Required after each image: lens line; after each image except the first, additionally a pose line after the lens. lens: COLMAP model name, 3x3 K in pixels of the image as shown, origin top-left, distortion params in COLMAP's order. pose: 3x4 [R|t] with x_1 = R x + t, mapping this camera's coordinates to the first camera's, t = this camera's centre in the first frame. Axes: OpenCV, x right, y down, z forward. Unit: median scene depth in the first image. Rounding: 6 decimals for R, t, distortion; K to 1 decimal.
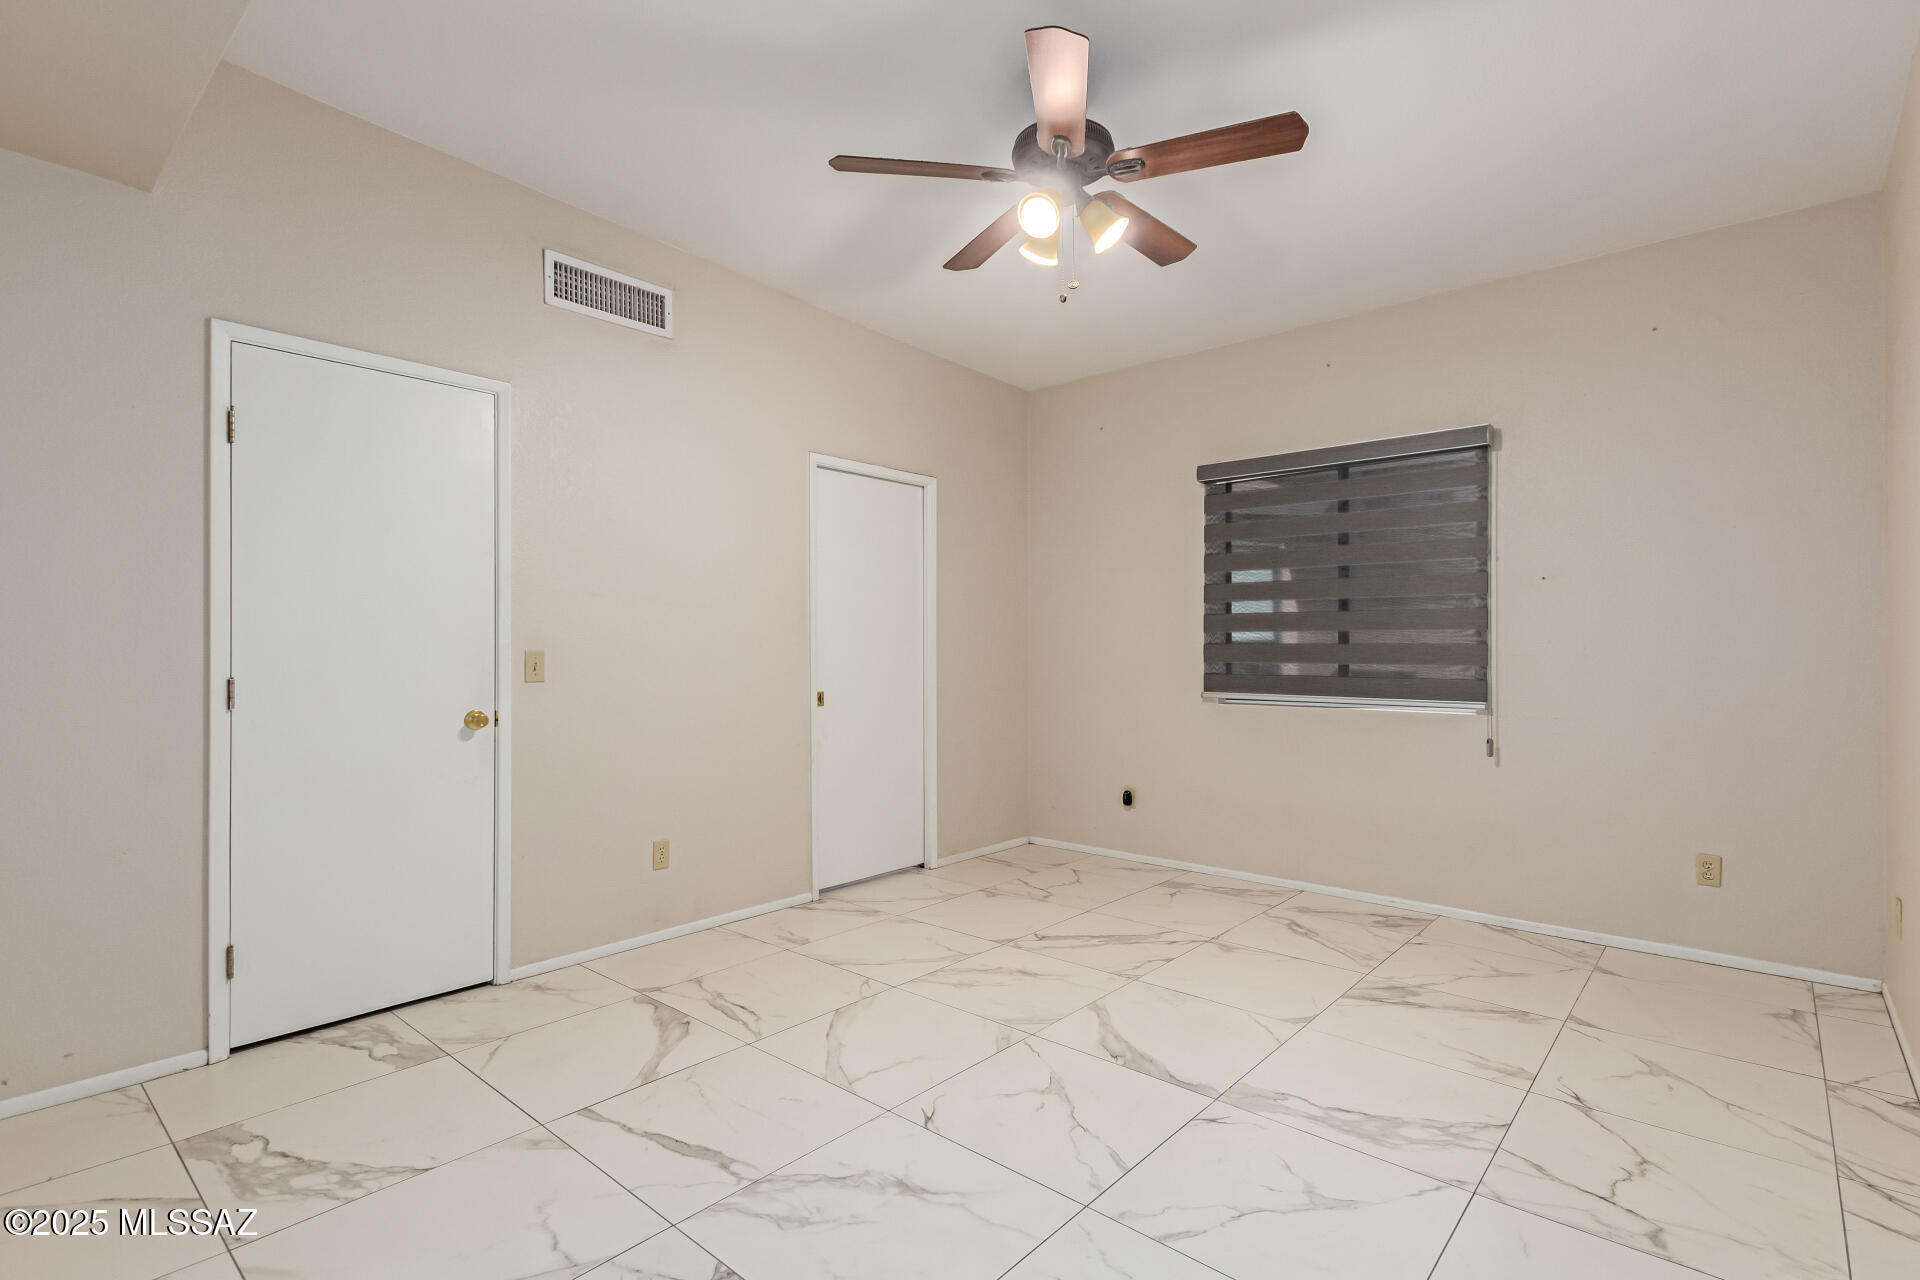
lens RADIAL K [[903.7, 0, 971.9], [0, 903.7, 644.6], [0, 0, 1]] dist [0.003894, -0.000243]
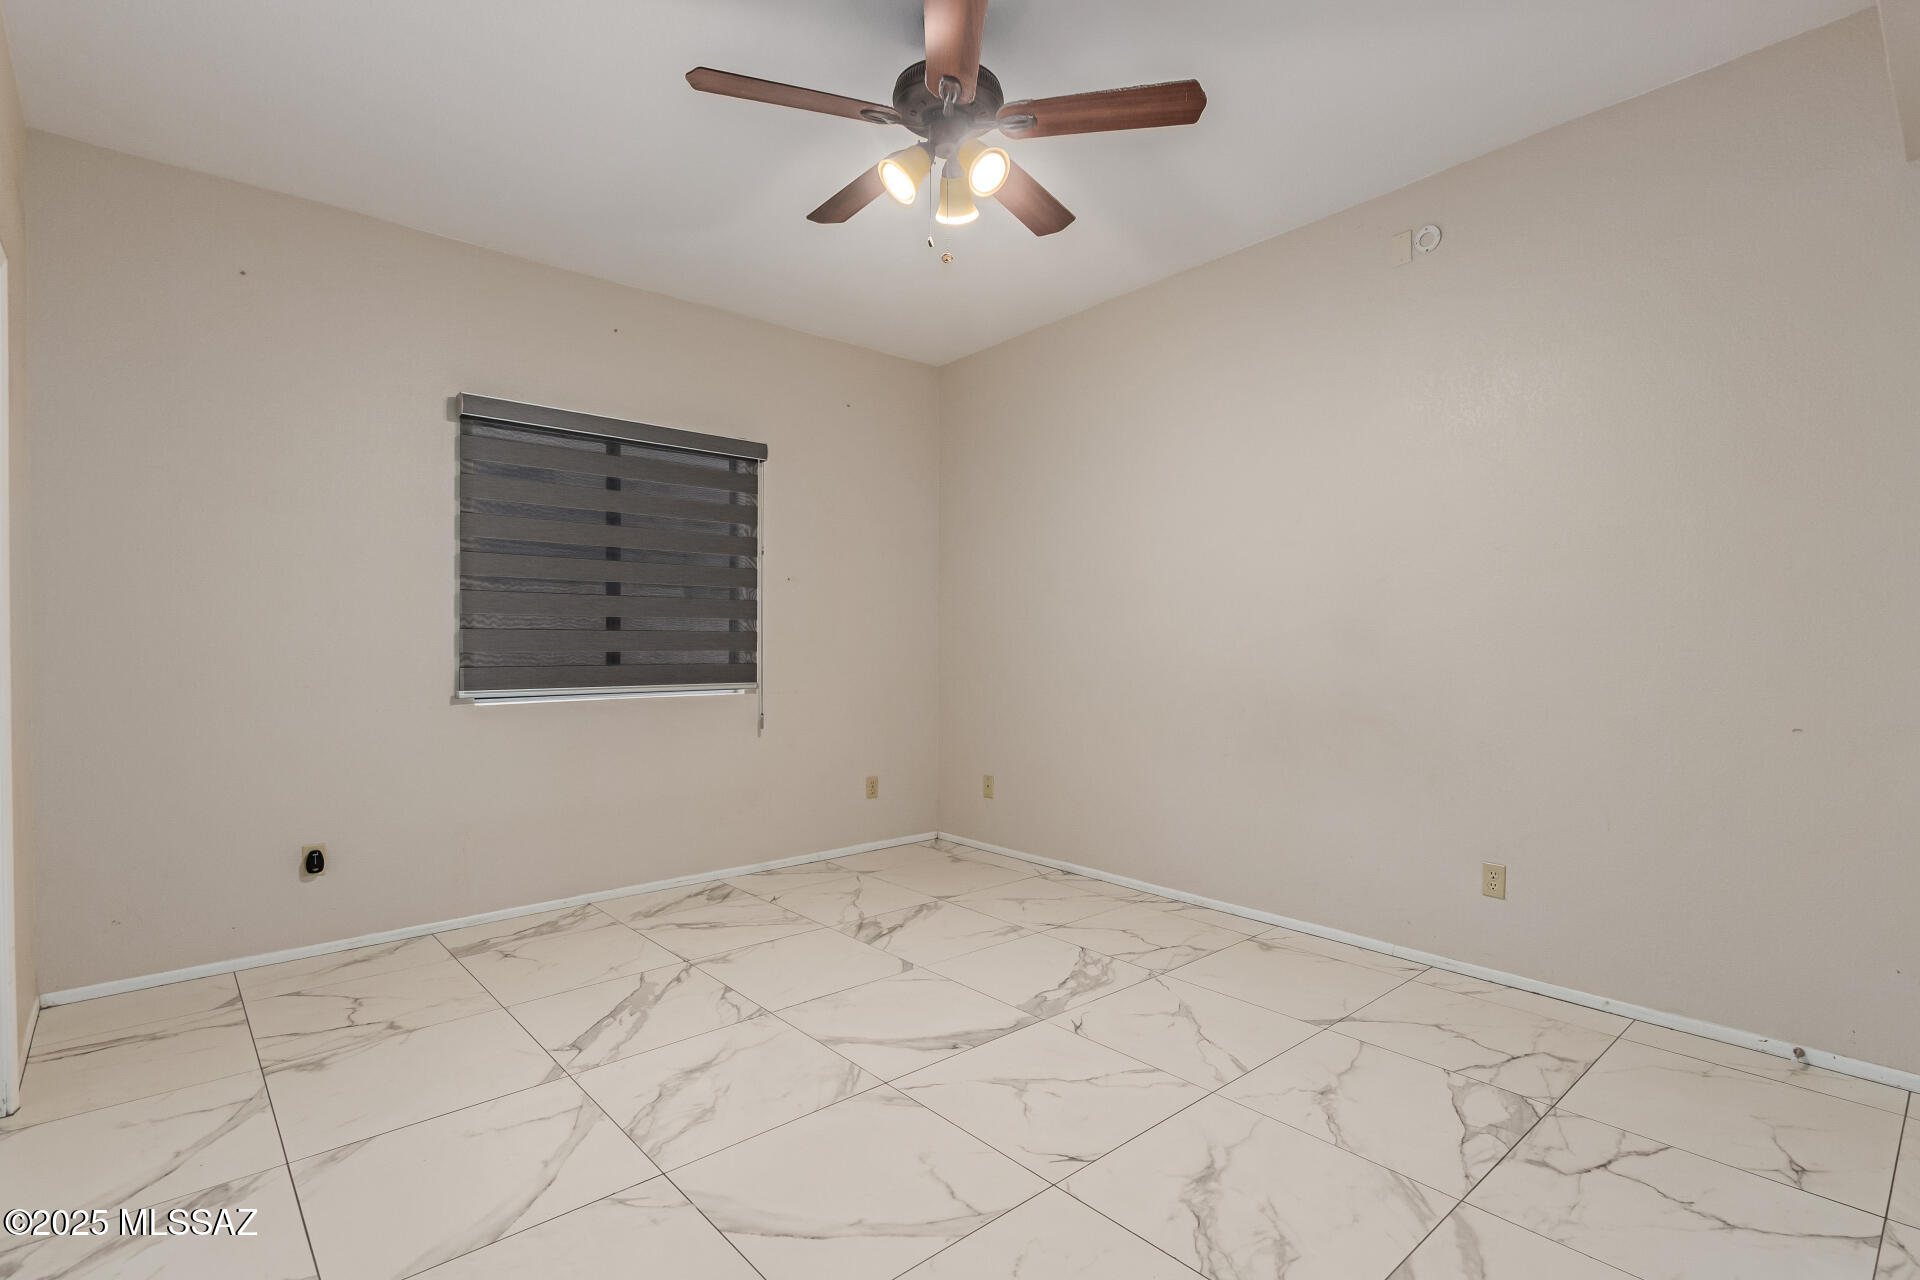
lens RADIAL K [[916.3, 0, 977.3], [0, 916.3, 641.0], [0, 0, 1]] dist [-0.002999, -0.000555]
pose [[0.121164, -0.005068, 0.992620, -0.673056], [-0.006182, 0.999964, 0.005860, 0.003604], [-0.992613, -0.006846, 0.121128, 0.693547]]
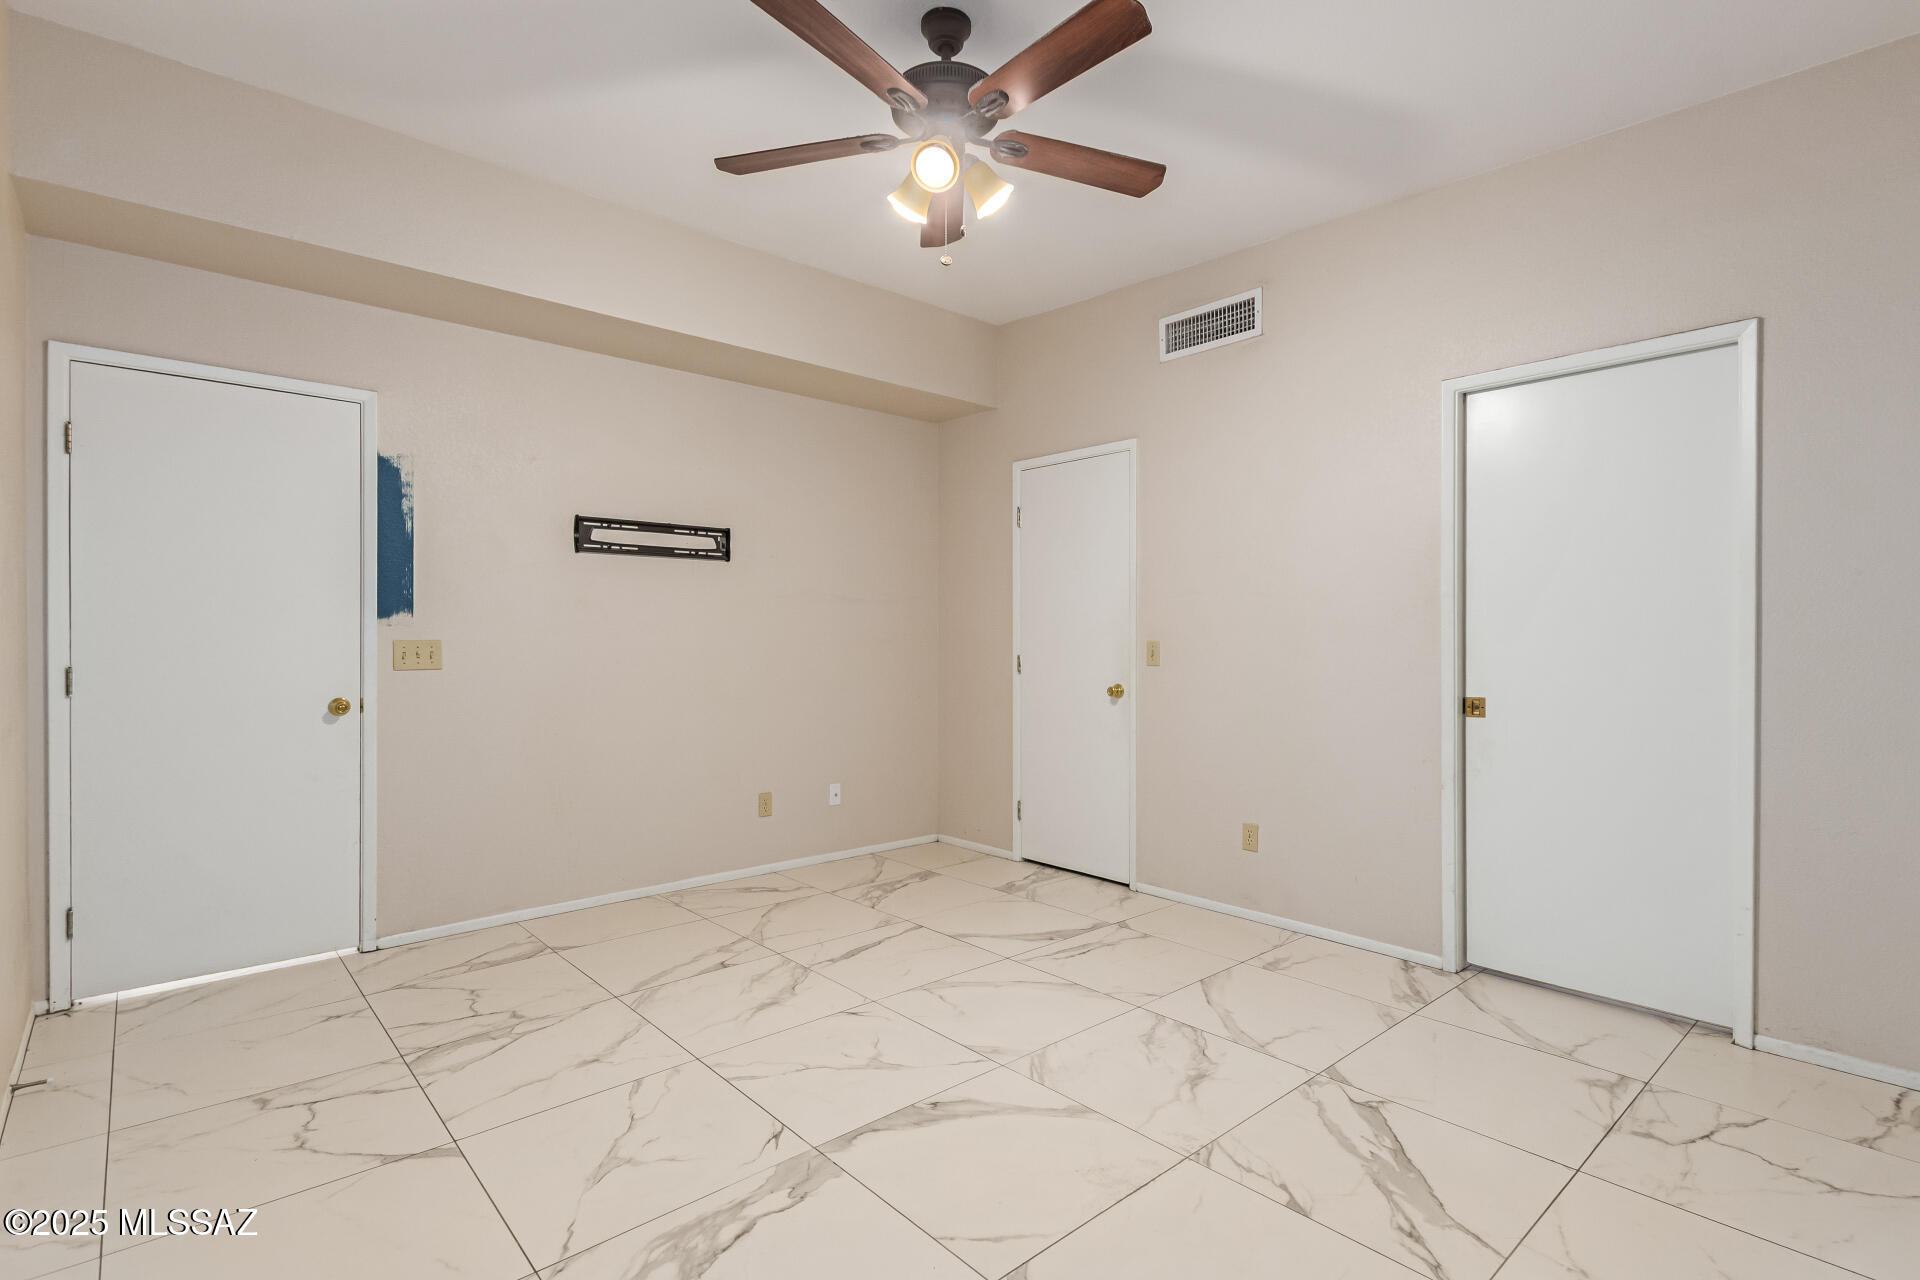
lens RADIAL K [[905.6, 0, 991.4], [0, 905.6, 646.7], [0, 0, 1]] dist [0.008396, -0.000212]
pose [[-0.106210, 0.004519, -0.994333, 0.825486], [0.002859, 0.999987, 0.004240, 0.009066], [0.994340, -0.002392, -0.106222, 0.929029]]
